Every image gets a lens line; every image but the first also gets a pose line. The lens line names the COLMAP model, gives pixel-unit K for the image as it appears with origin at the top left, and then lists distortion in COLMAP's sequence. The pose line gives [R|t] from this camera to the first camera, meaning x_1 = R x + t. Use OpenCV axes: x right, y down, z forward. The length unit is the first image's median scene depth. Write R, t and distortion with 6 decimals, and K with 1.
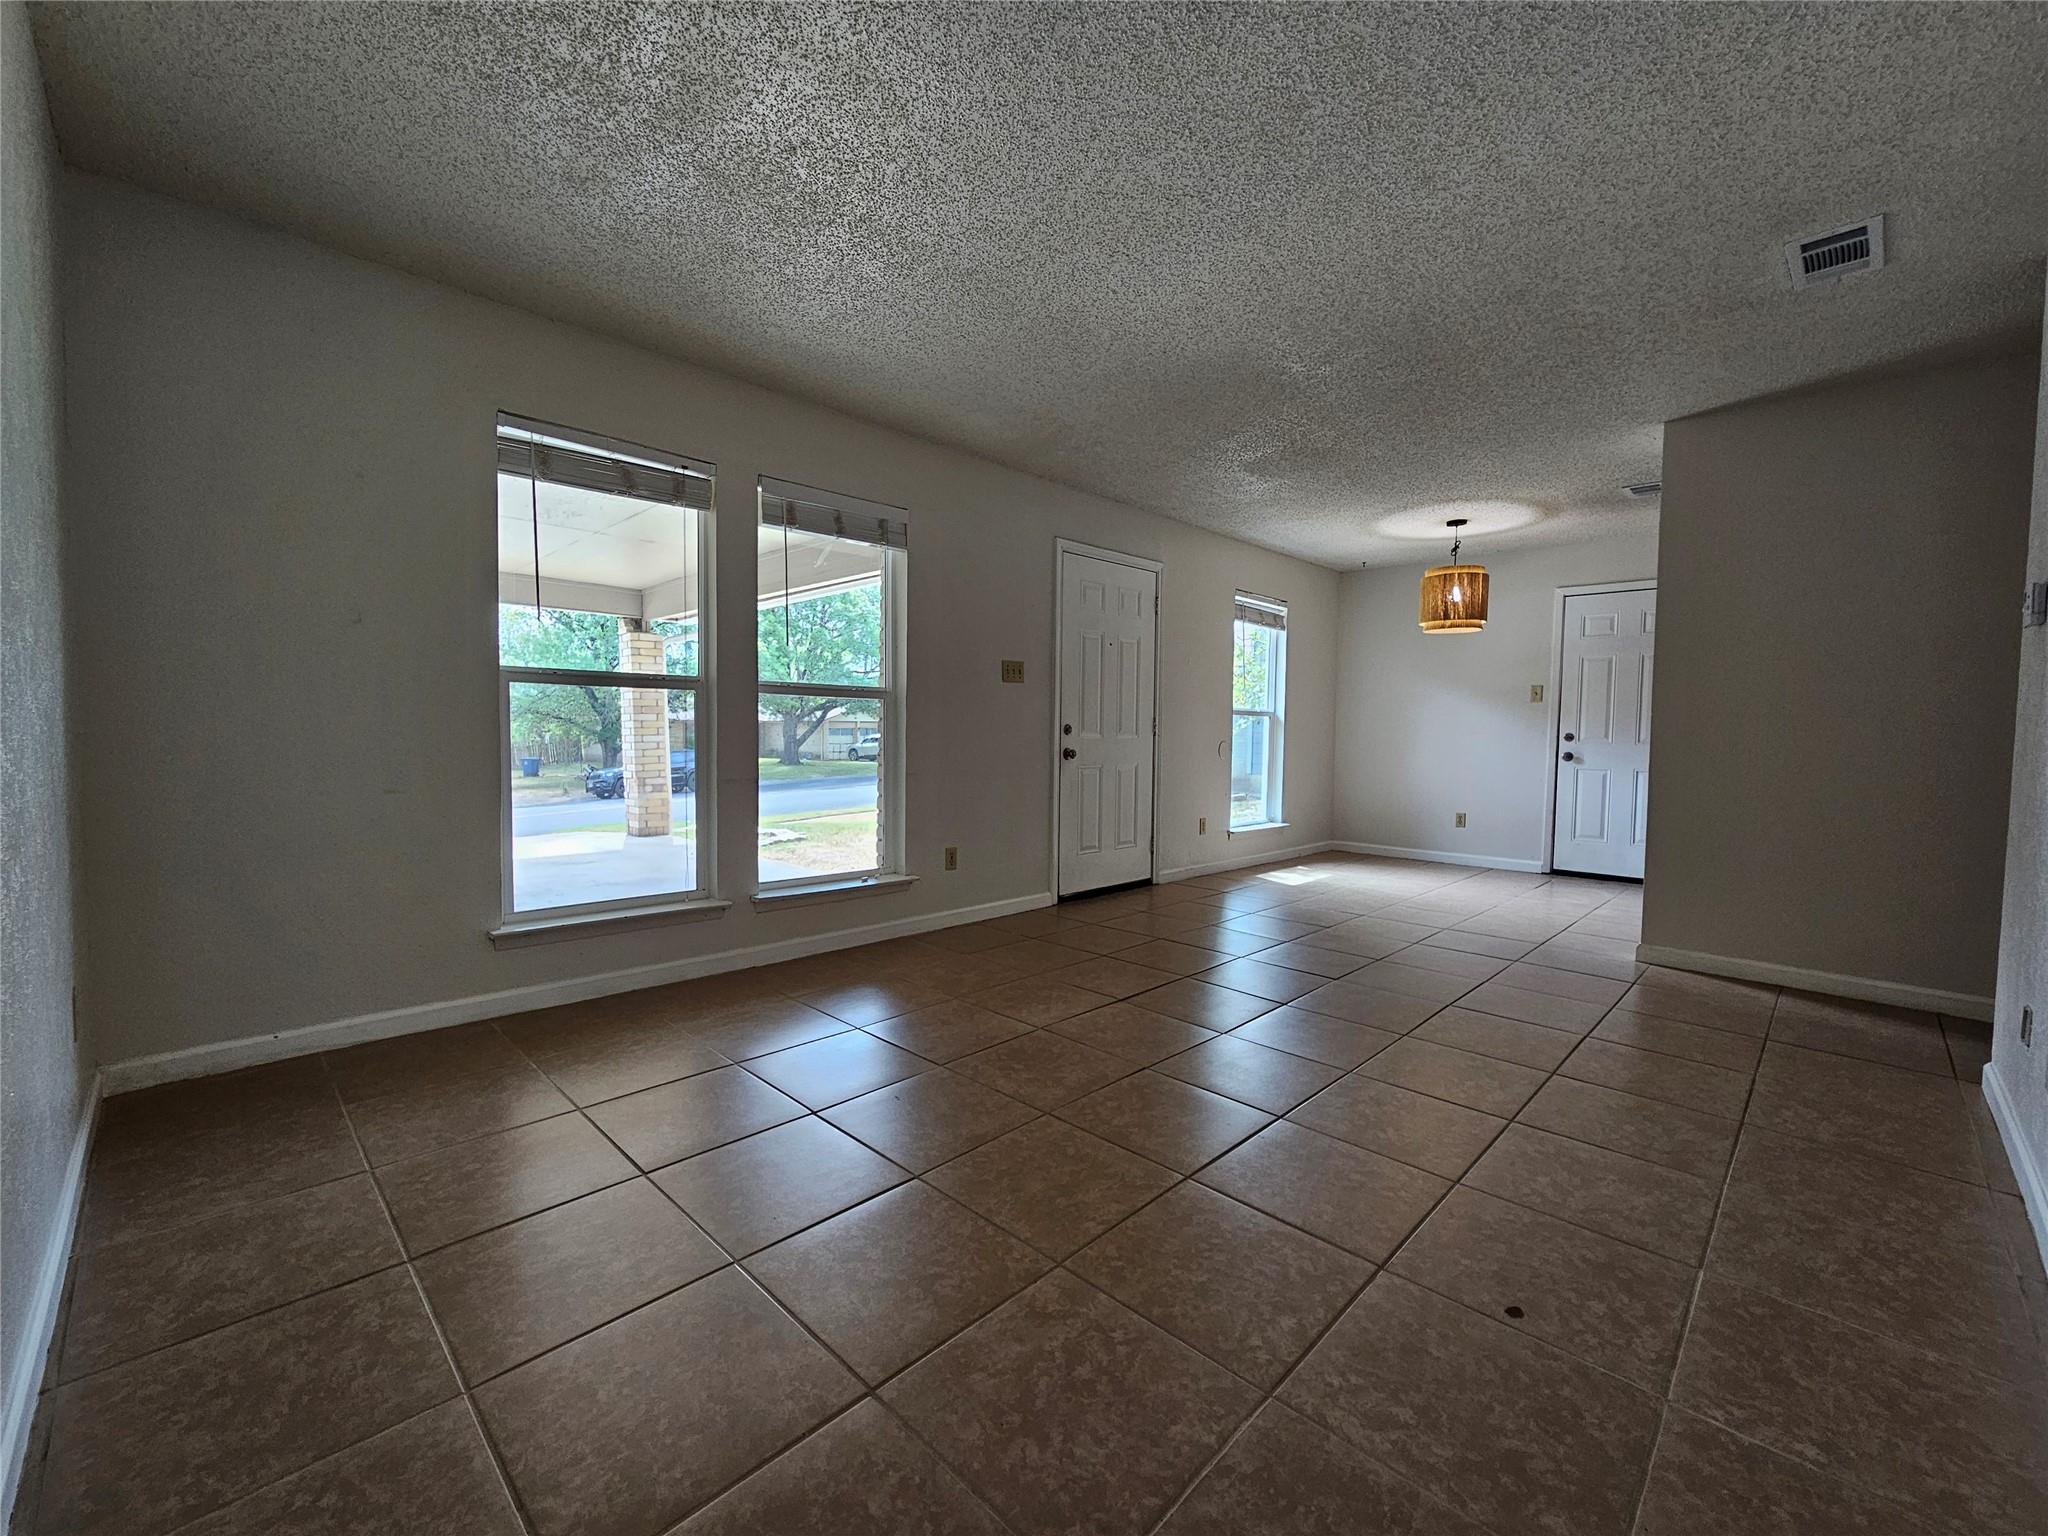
lens RADIAL K [[841.6, 0, 1019.5], [0, 841.6, 772.7], [0, 0, 1]] dist [-0.001444, -0.000858]
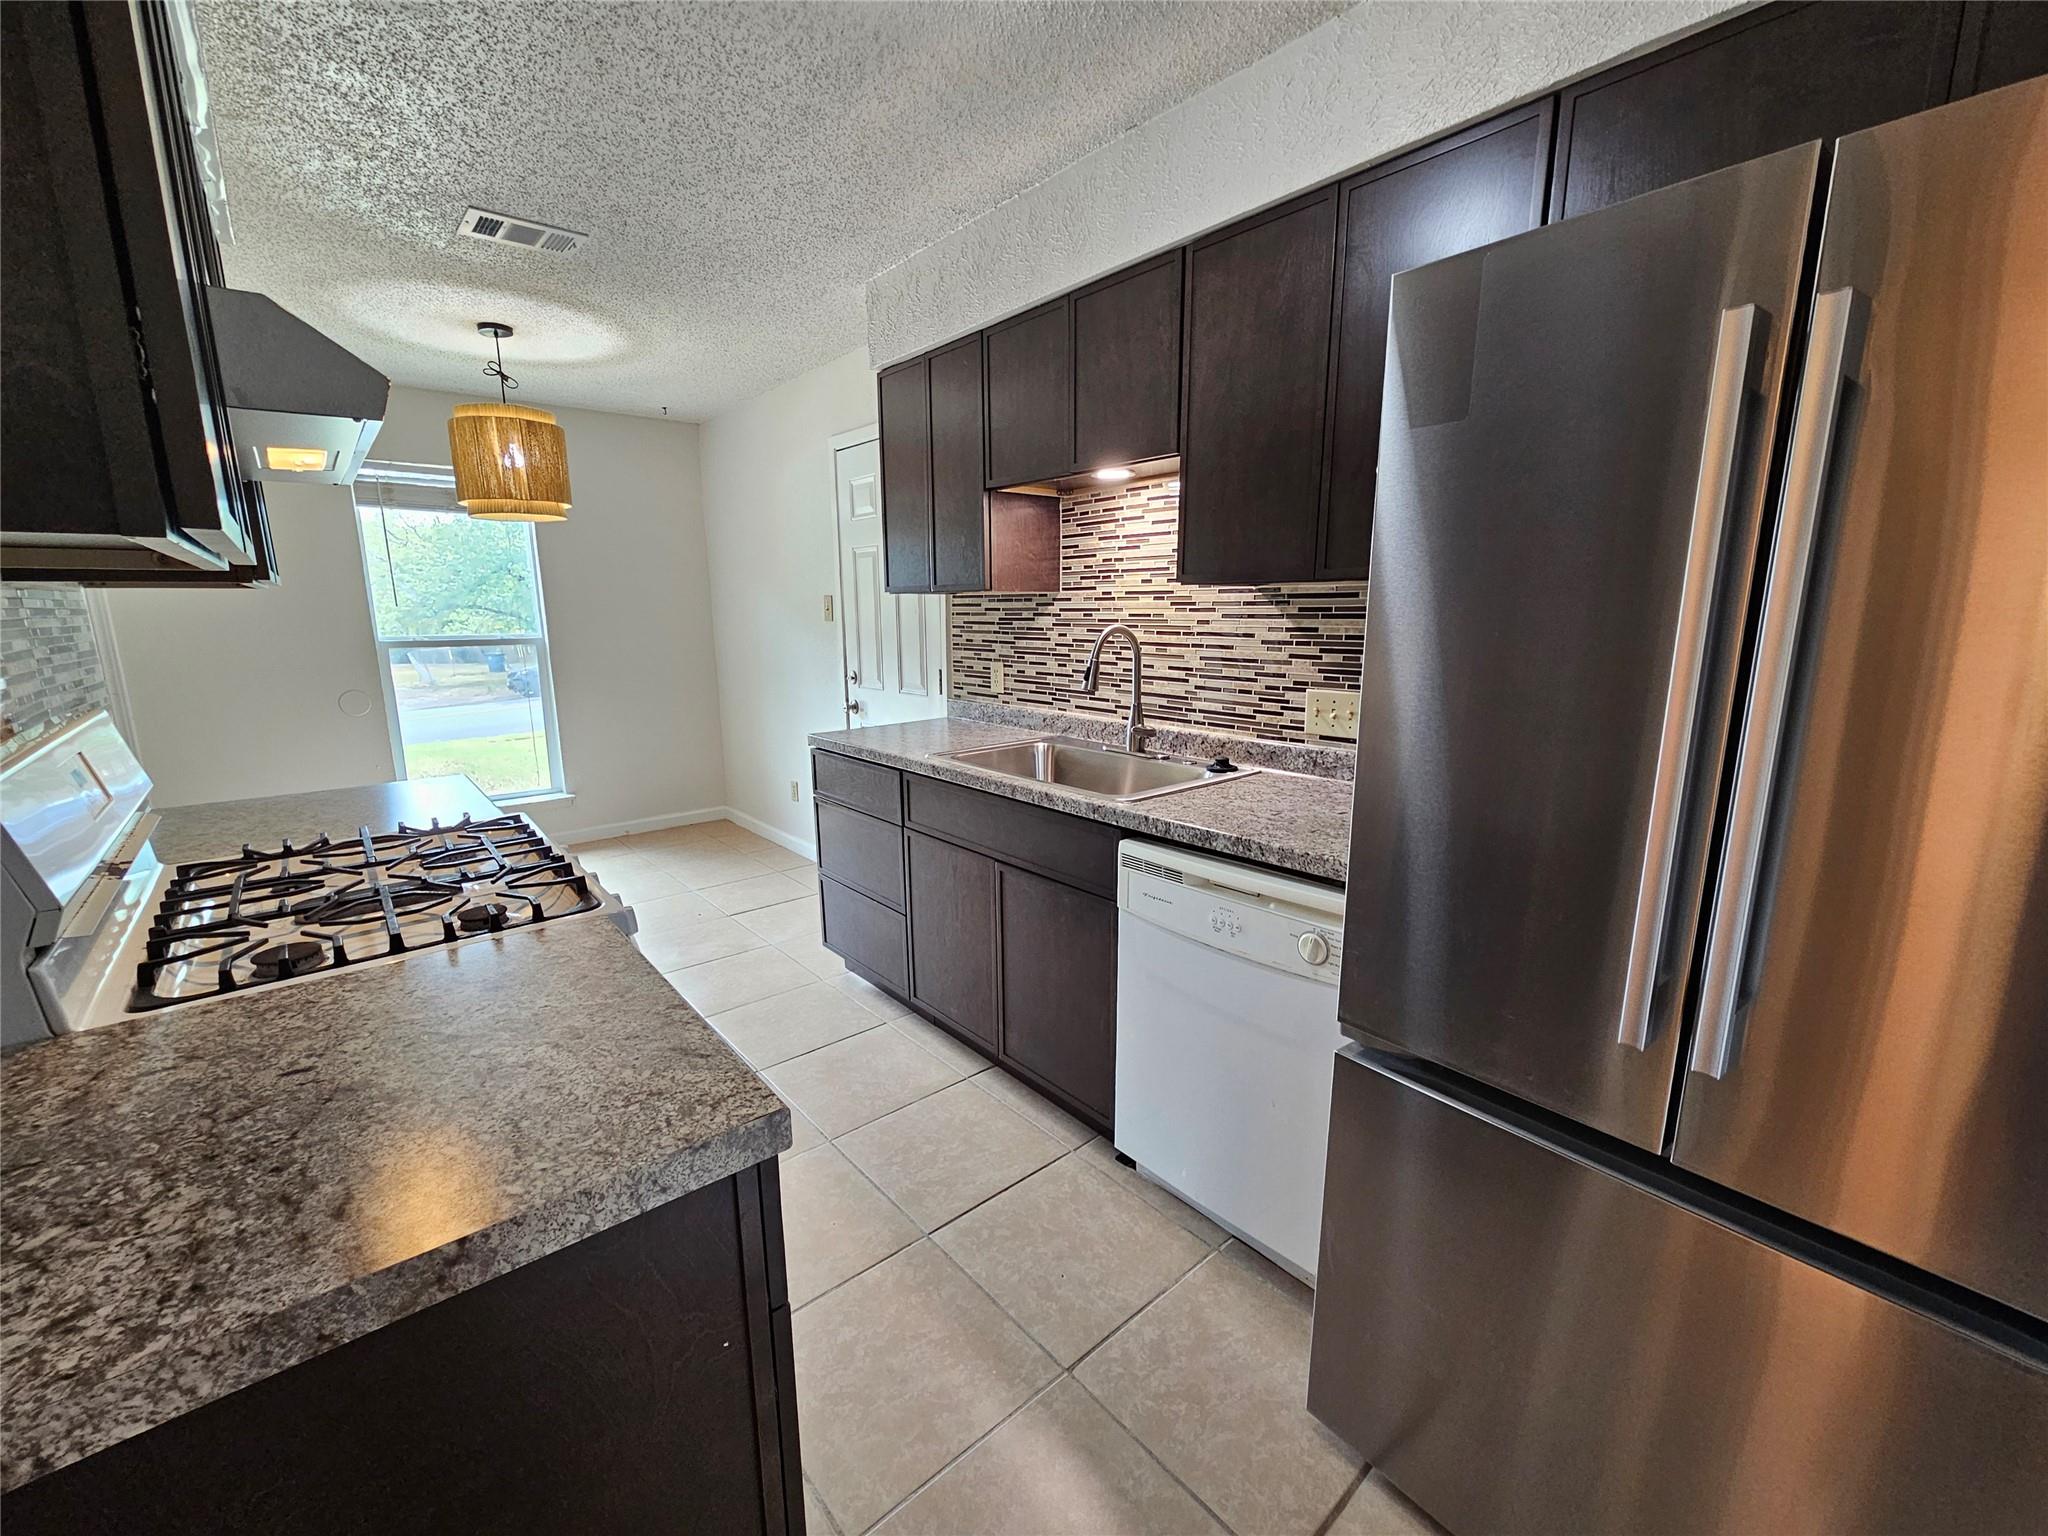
lens RADIAL K [[841.6, 0, 1016.9], [0, 841.6, 774.9], [0, 0, 1]] dist [-0.001444, -0.000858]
pose [[0.996348, -0.003844, -0.085297, 0.835131], [0.016232, 0.989294, 0.145031, -0.059821], [0.083826, -0.145886, 0.985744, 0.360324]]
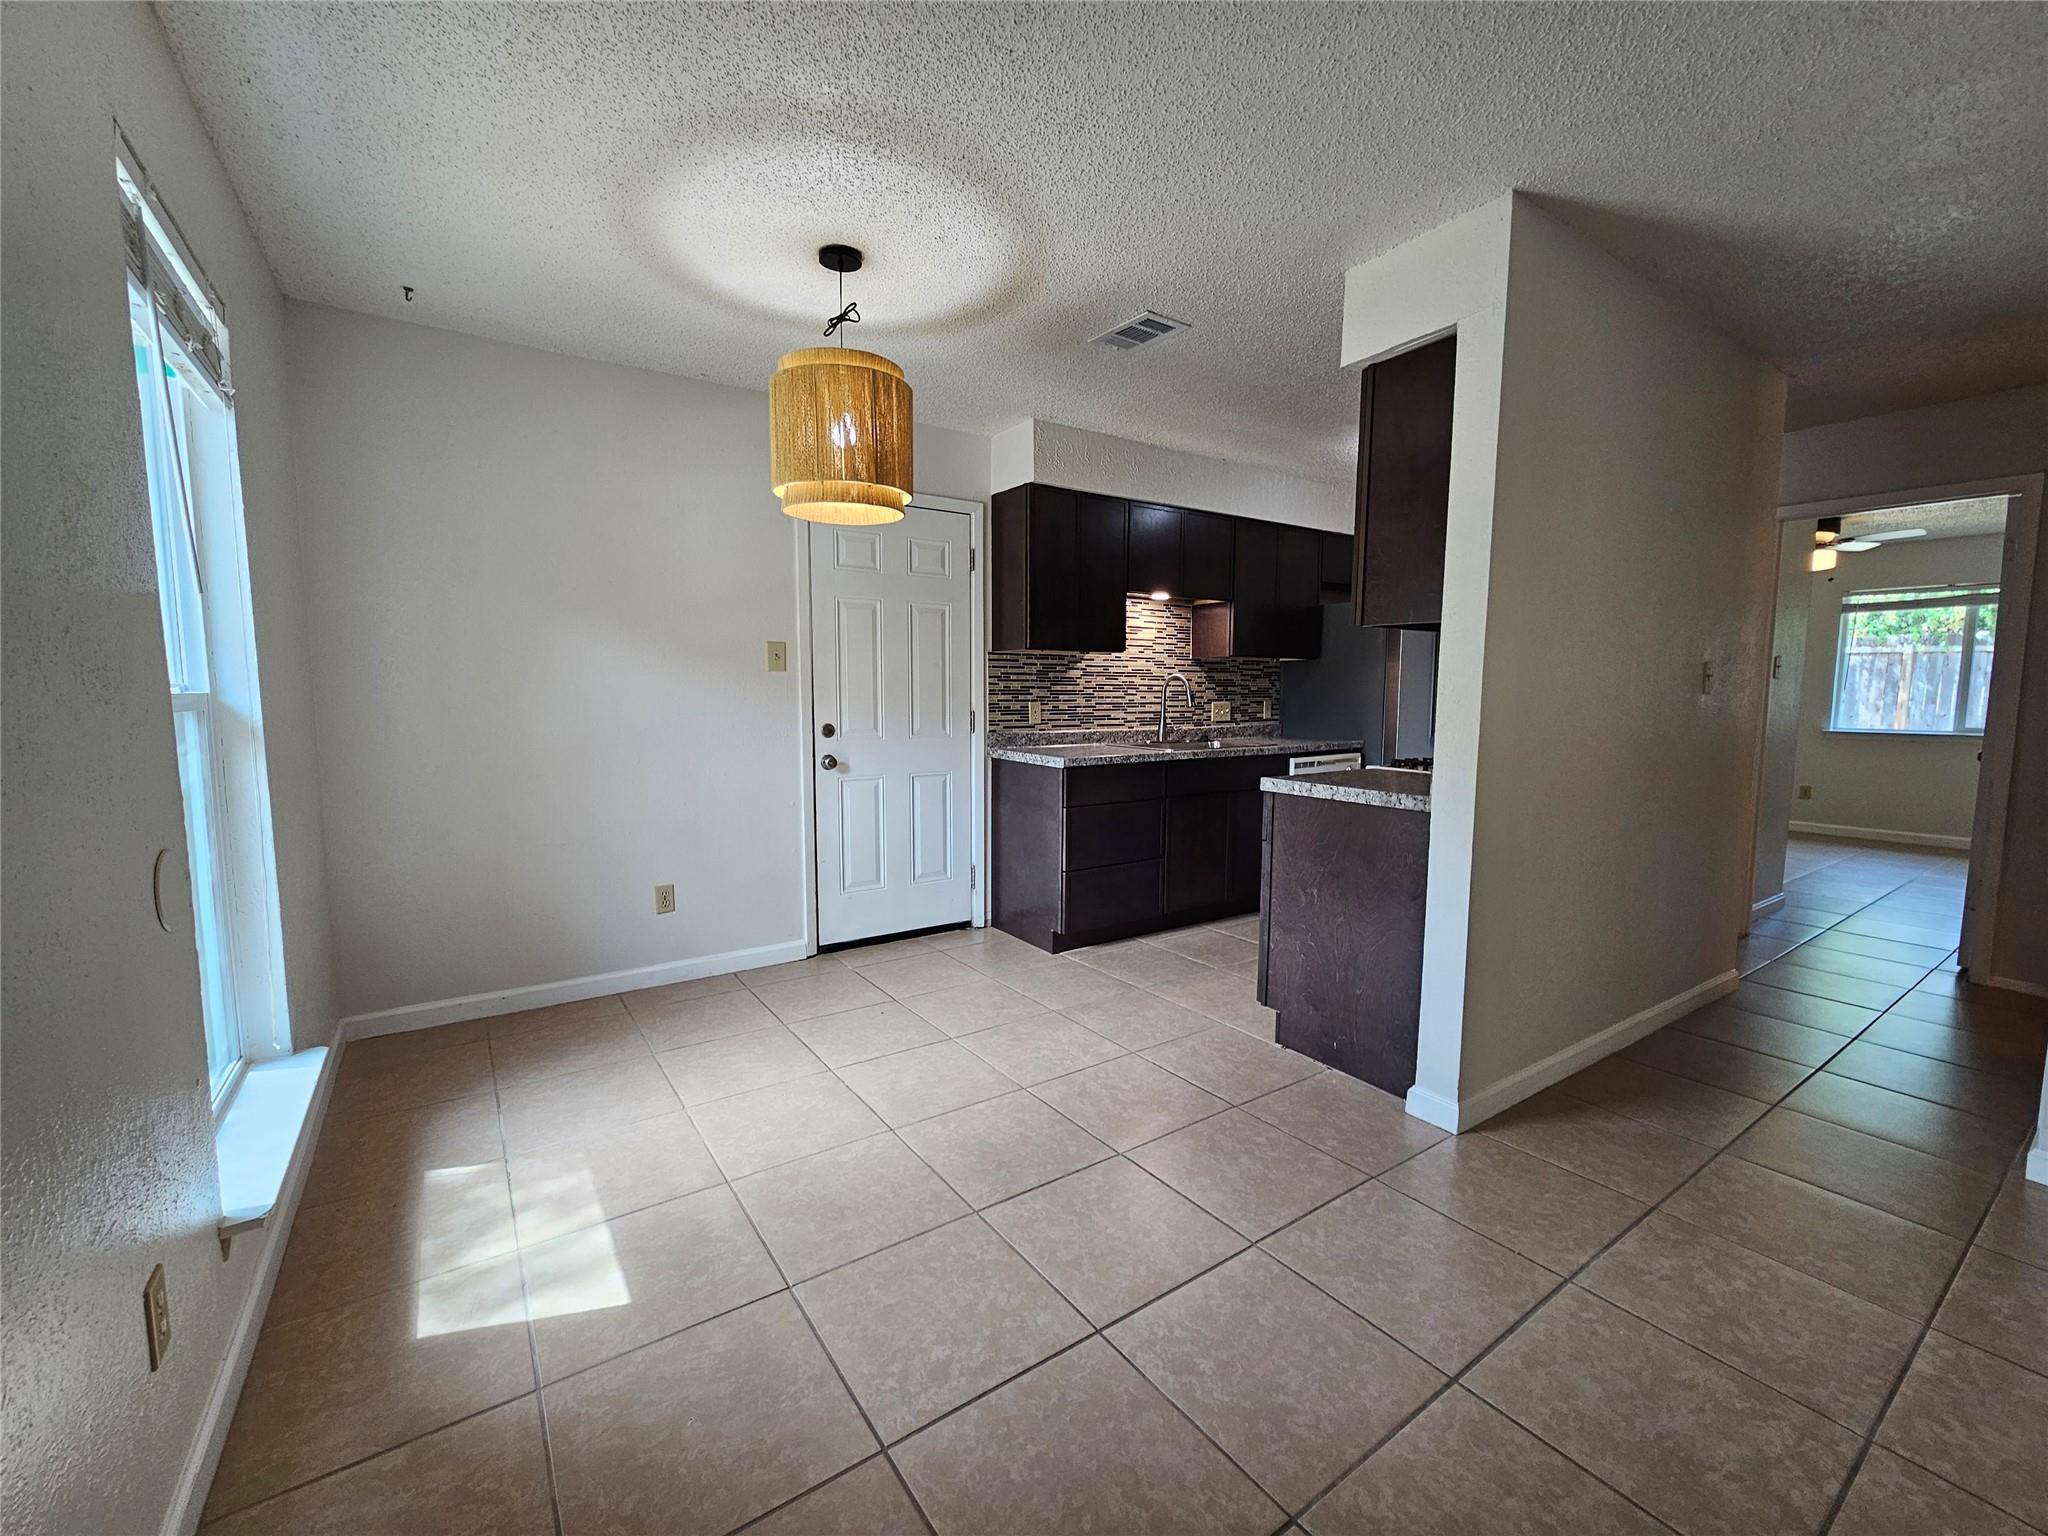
lens RADIAL K [[841.6, 0, 1019.6], [0, 841.6, 773.9], [0, 0, 1]] dist [-0.001444, -0.000858]
pose [[0.189531, -0.110776, 0.975606, 0.079459], [0.050343, 0.993405, 0.103017, -0.067007], [-0.980583, 0.029590, 0.193858, 0.747971]]
